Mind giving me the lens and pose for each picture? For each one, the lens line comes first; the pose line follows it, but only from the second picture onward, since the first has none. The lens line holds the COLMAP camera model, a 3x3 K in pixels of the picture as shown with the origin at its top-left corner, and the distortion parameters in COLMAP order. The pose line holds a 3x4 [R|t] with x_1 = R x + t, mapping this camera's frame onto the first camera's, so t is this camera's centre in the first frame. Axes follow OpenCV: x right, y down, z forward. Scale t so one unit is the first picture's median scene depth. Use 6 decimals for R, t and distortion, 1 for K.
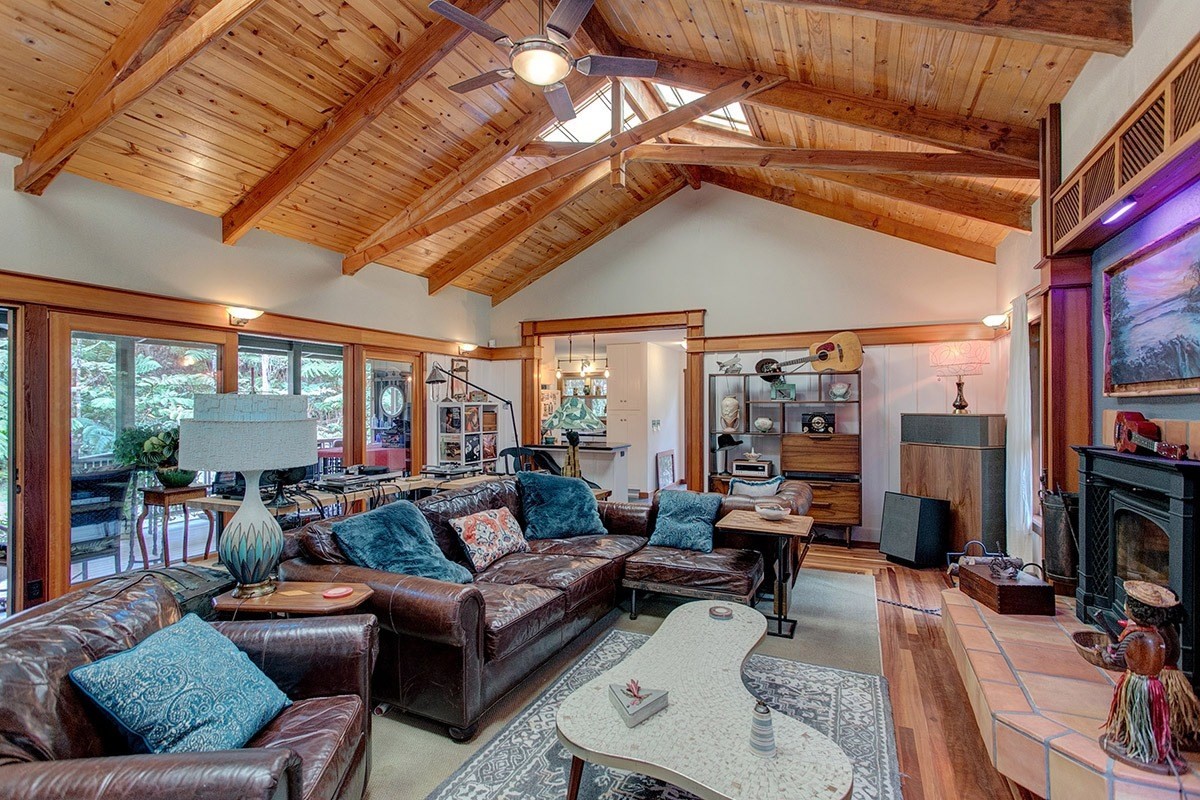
lens RADIAL K [[578.1, 0, 596.2], [0, 578.1, 405.0], [0, 0, 1]] dist [0.001194, 0.000406]
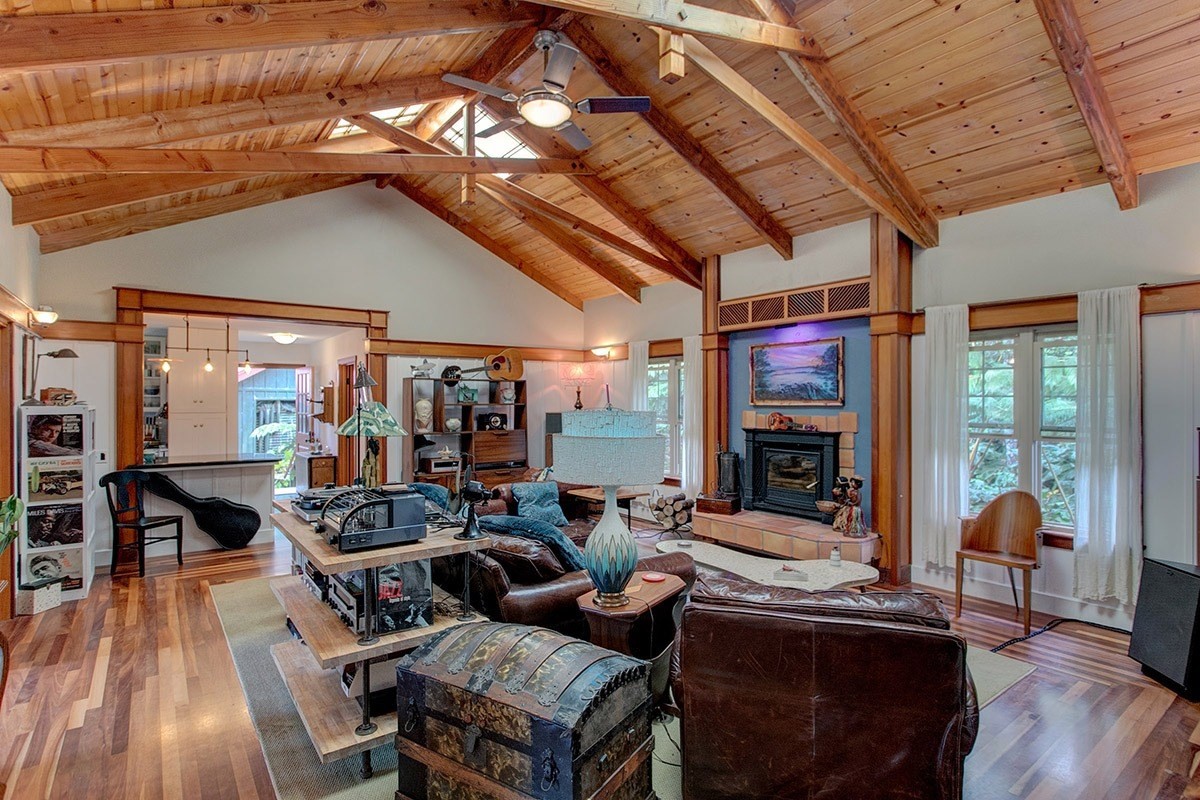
lens RADIAL K [[604.4, 0, 606.1], [0, 604.4, 401.0], [0, 0, 1]] dist [-0.001753, -0.000253]
pose [[0.462031, -0.000941, 0.886863, -0.597895], [-0.001277, 0.999998, 0.001726, -0.013628], [-0.886863, -0.001930, 0.462029, 0.193126]]
